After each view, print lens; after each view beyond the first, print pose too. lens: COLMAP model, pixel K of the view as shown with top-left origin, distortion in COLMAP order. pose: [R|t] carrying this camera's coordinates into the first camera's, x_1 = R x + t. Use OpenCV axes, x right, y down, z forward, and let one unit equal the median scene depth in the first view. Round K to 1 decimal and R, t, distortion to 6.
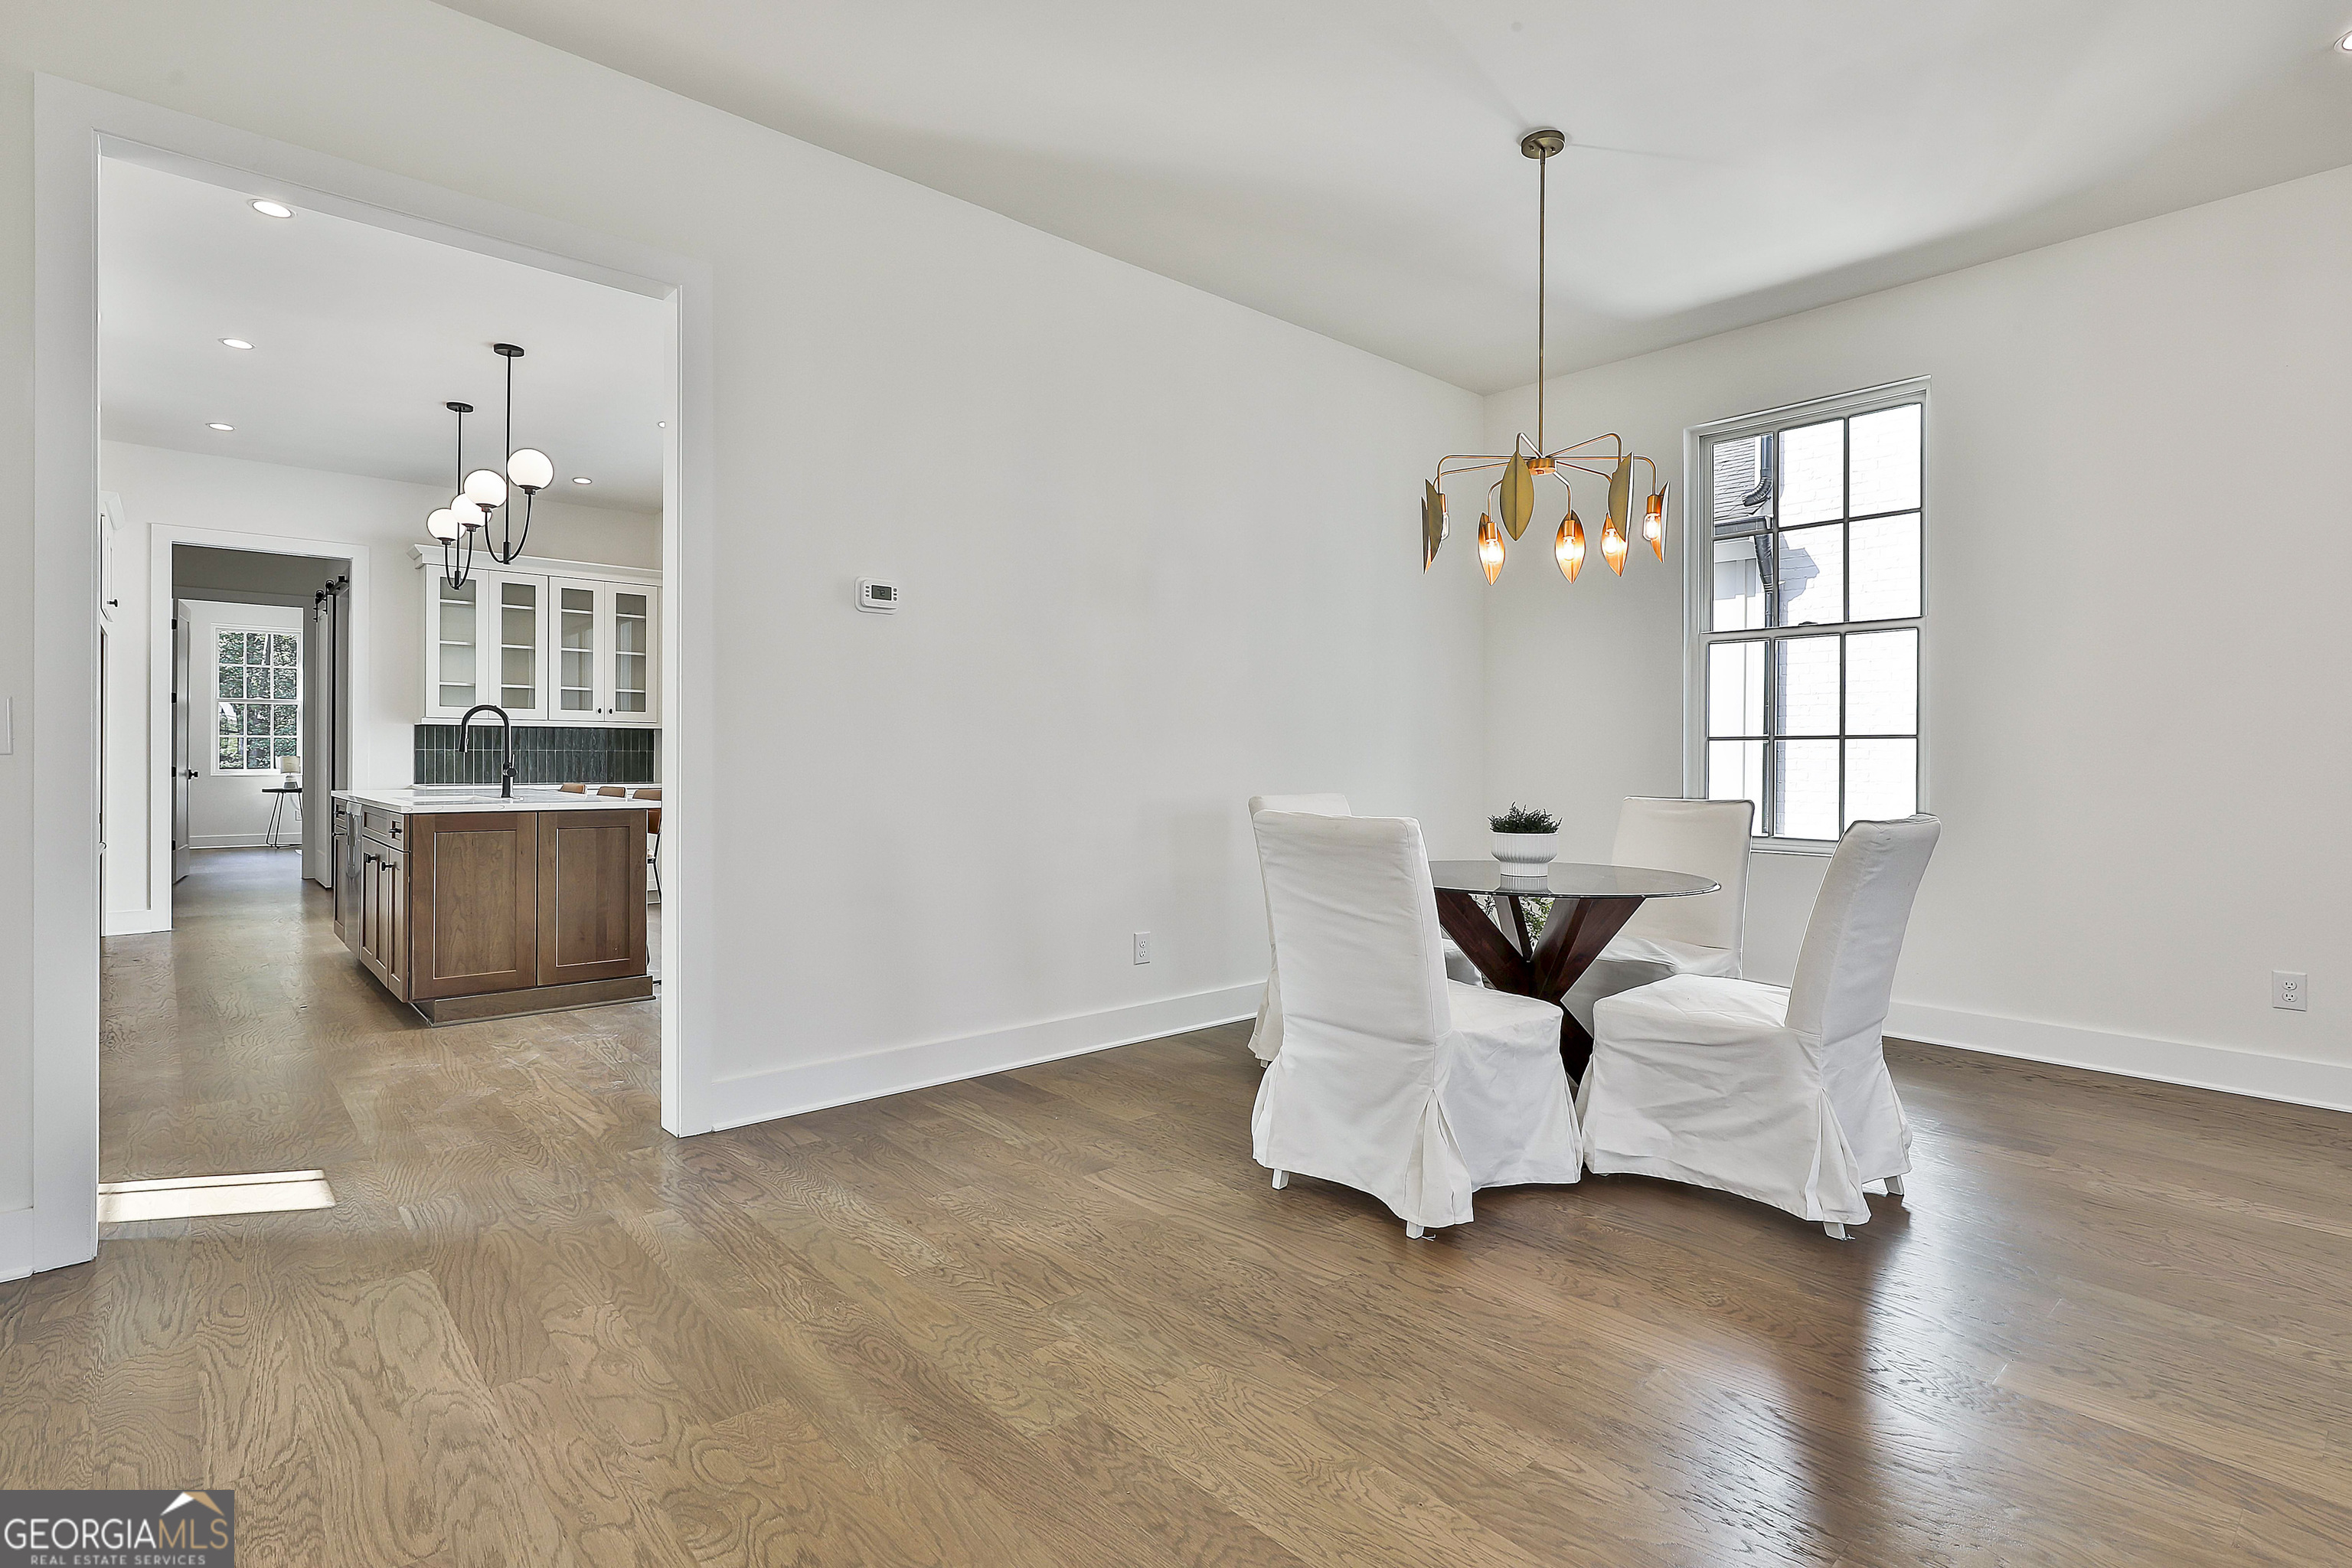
lens RADIAL K [[1136.4, 0, 1169.5], [0, 1136.4, 757.0], [0, 0, 1]] dist [-0.003454, 0.004121]
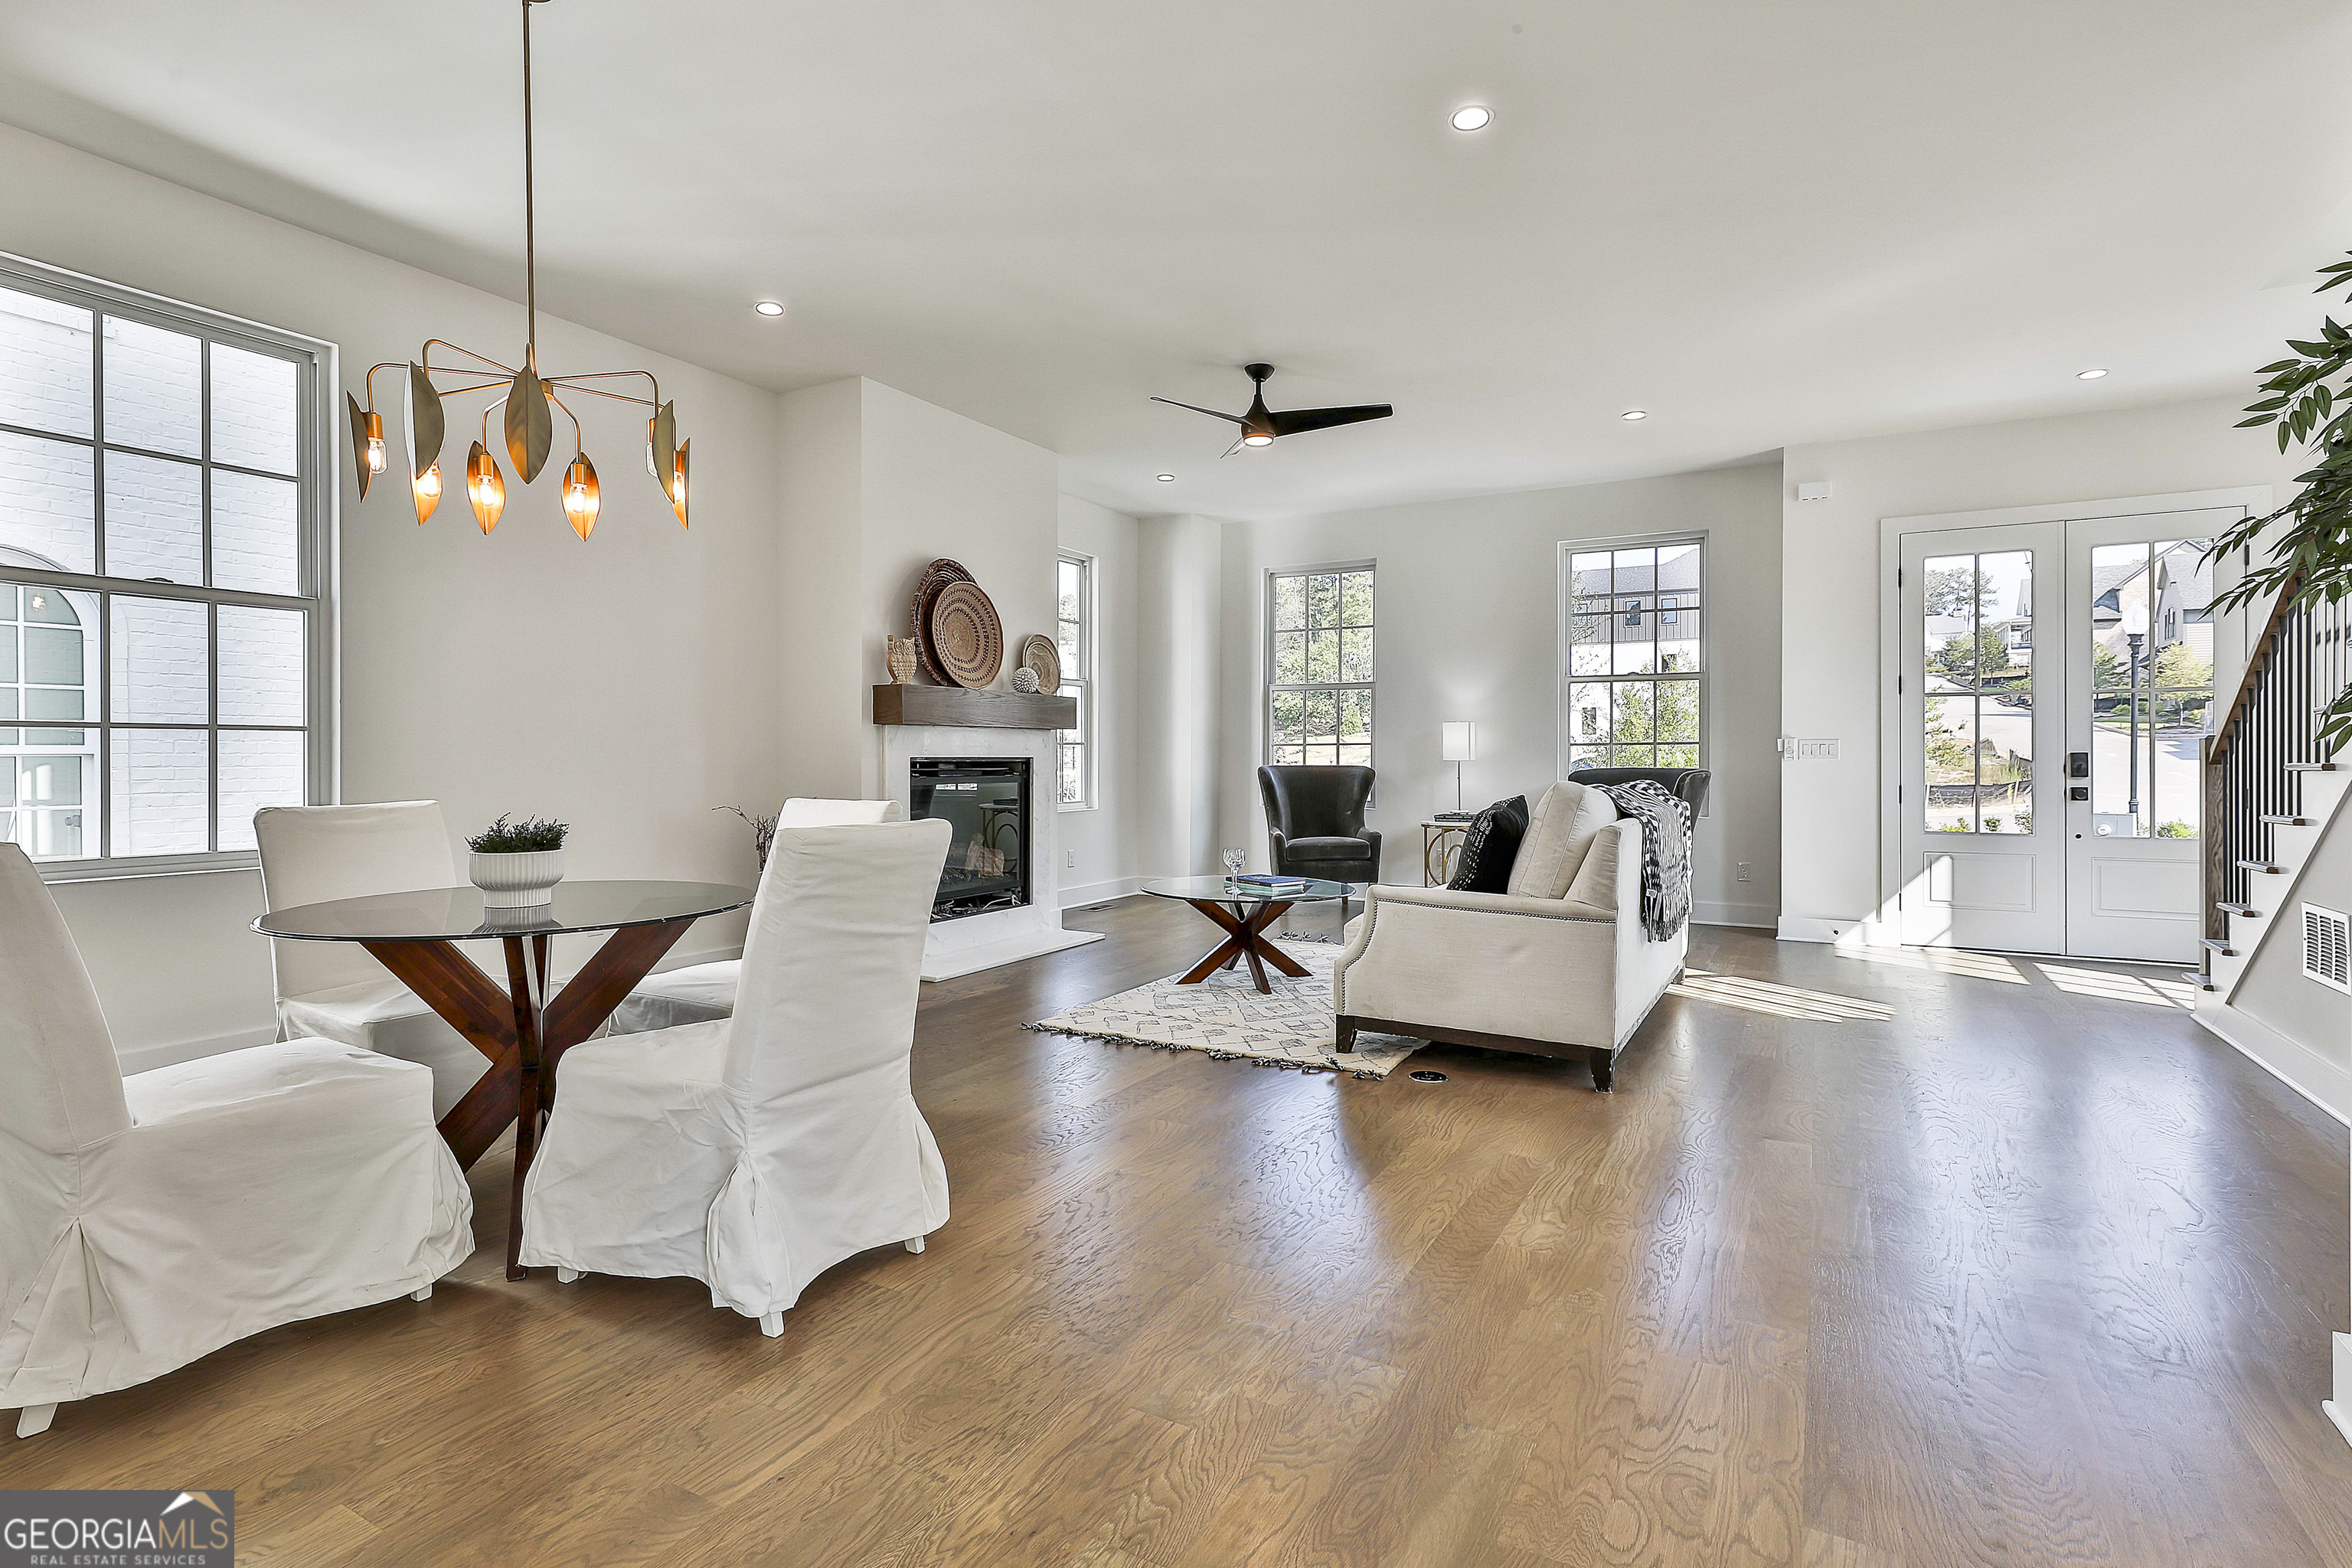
lens RADIAL K [[1136.4, 0, 1175.1], [0, 1136.4, 768.9], [0, 0, 1]] dist [-0.003454, 0.004121]
pose [[-0.322441, -0.017050, 0.946436, -0.278510], [-0.004798, 0.999854, 0.016378, -0.002689], [-0.946577, 0.000740, -0.322476, 0.399720]]
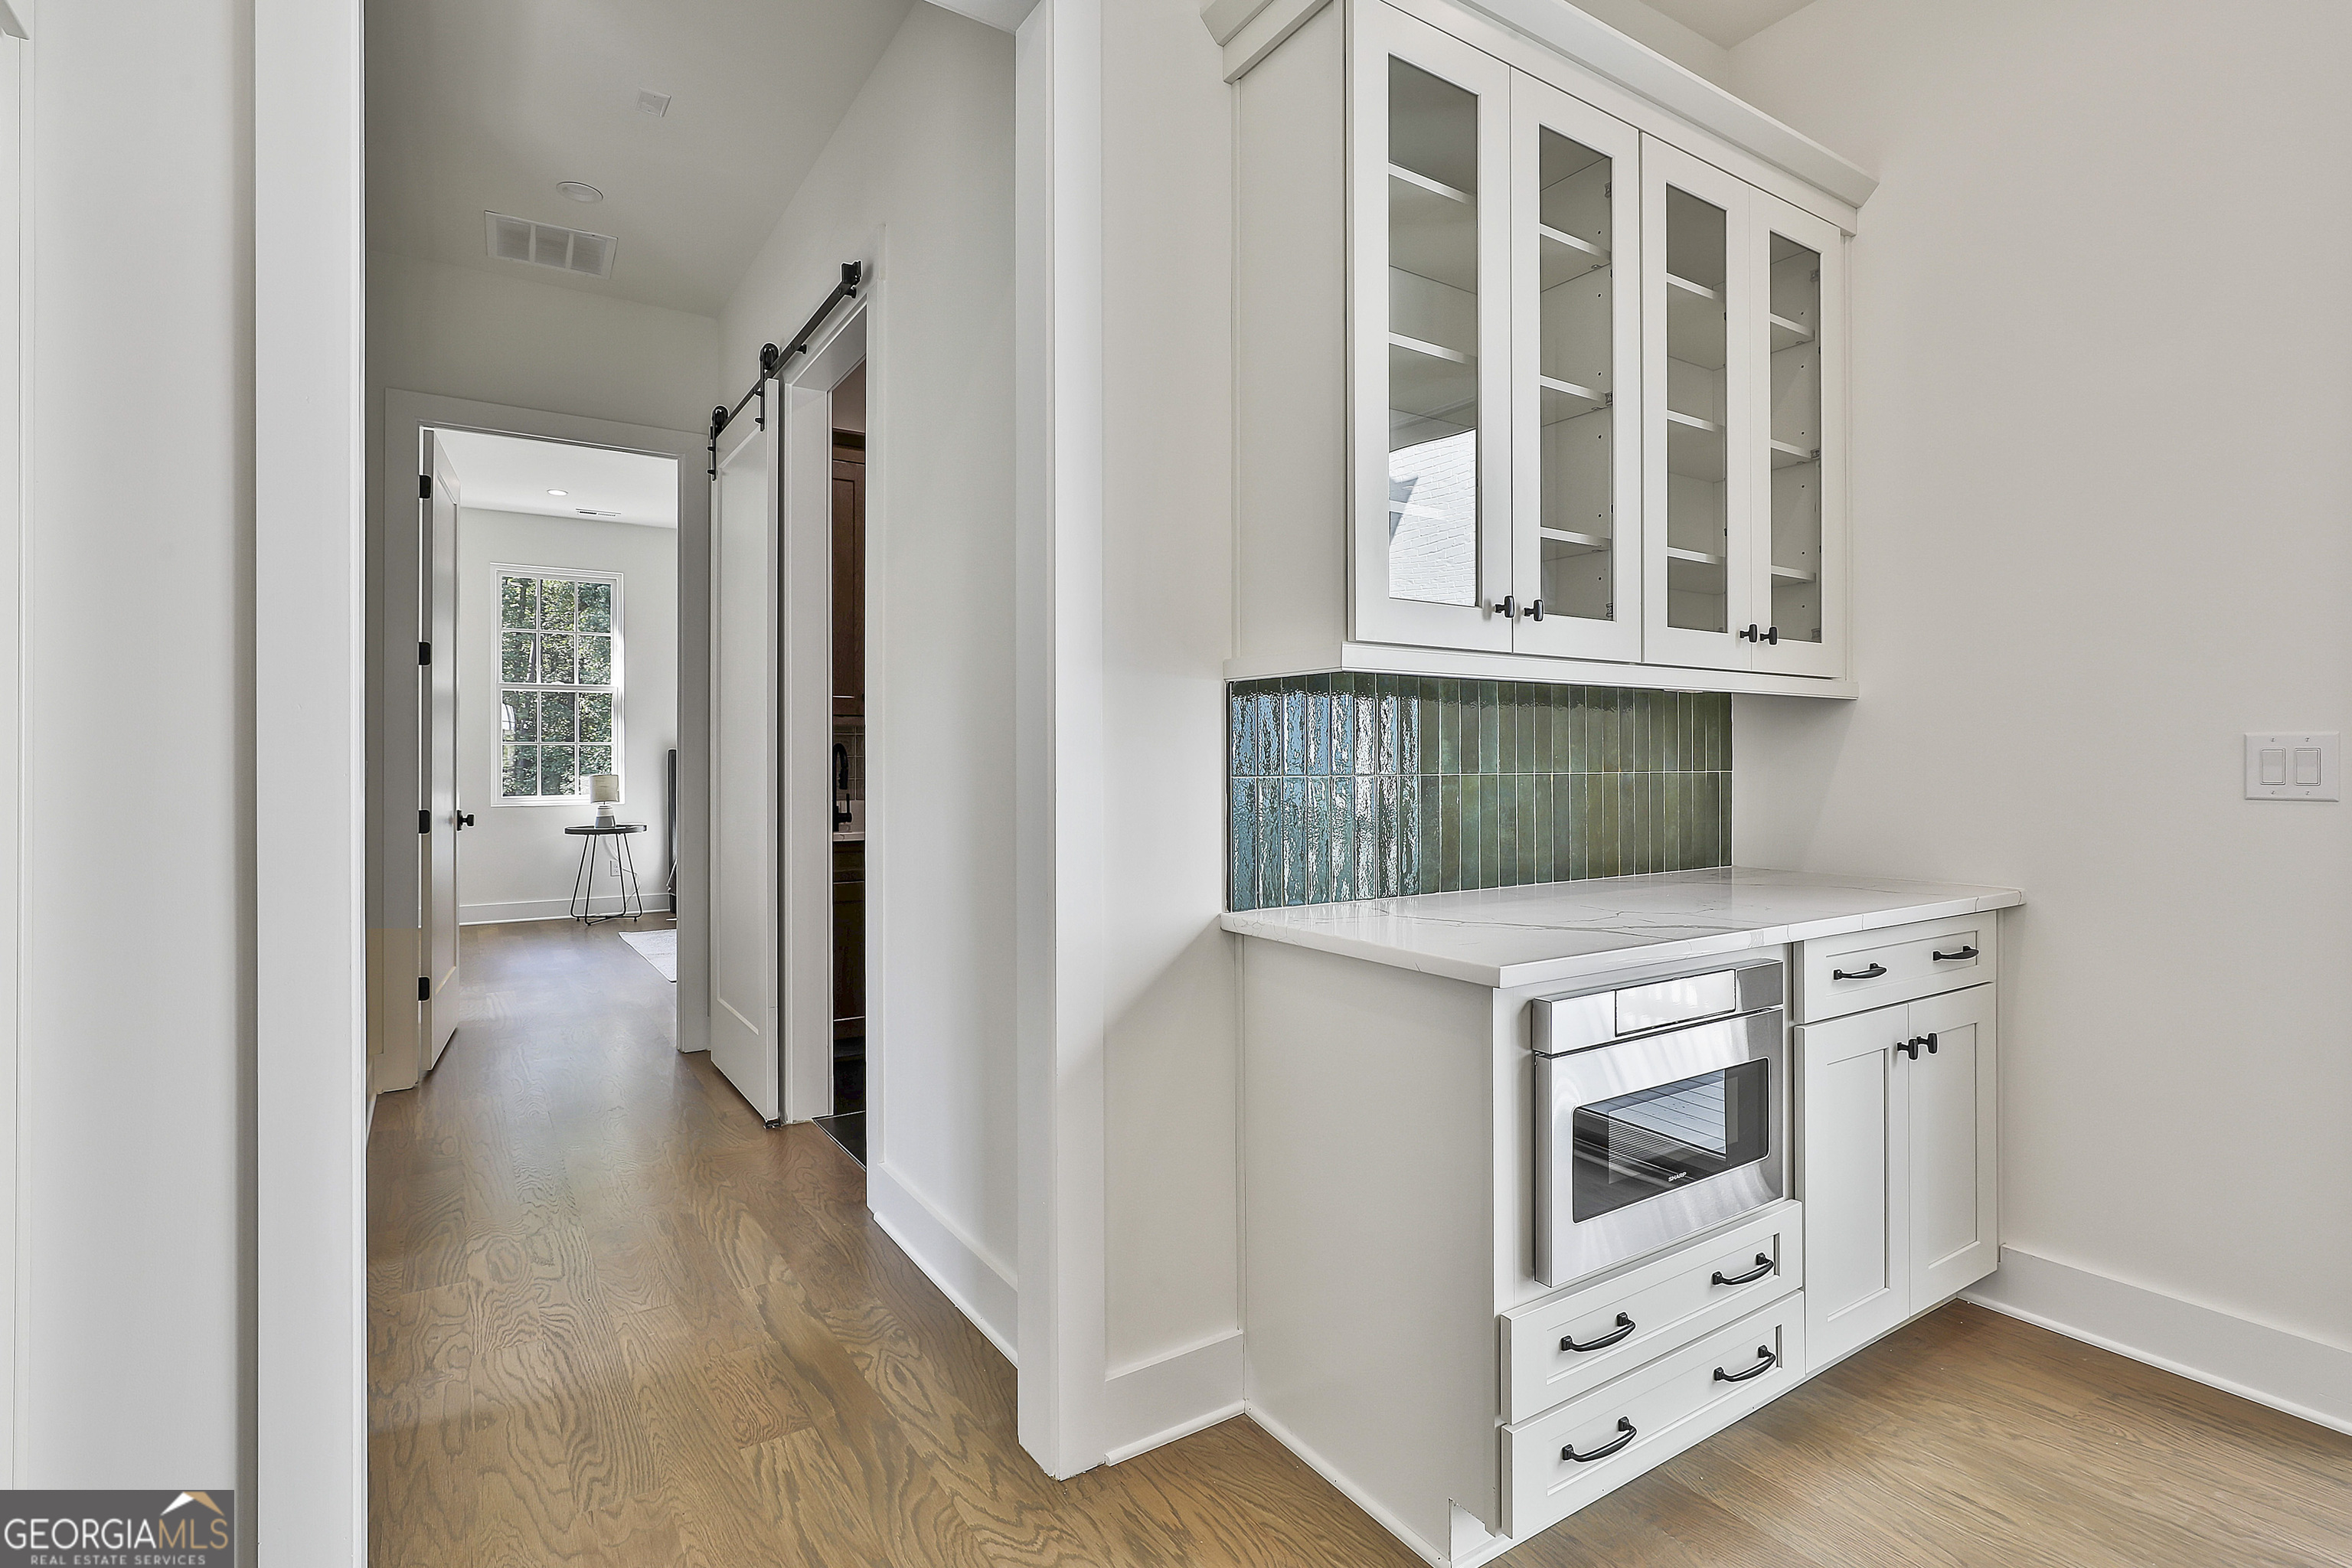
lens RADIAL K [[1136.4, 0, 1174.1], [0, 1136.4, 763.6], [0, 0, 1]] dist [-0.003454, 0.004121]
pose [[0.988526, -0.004494, -0.150987, -0.689318], [0.004699, 0.999988, 0.000998, -0.010967], [0.150981, -0.001696, 0.988535, 0.801668]]
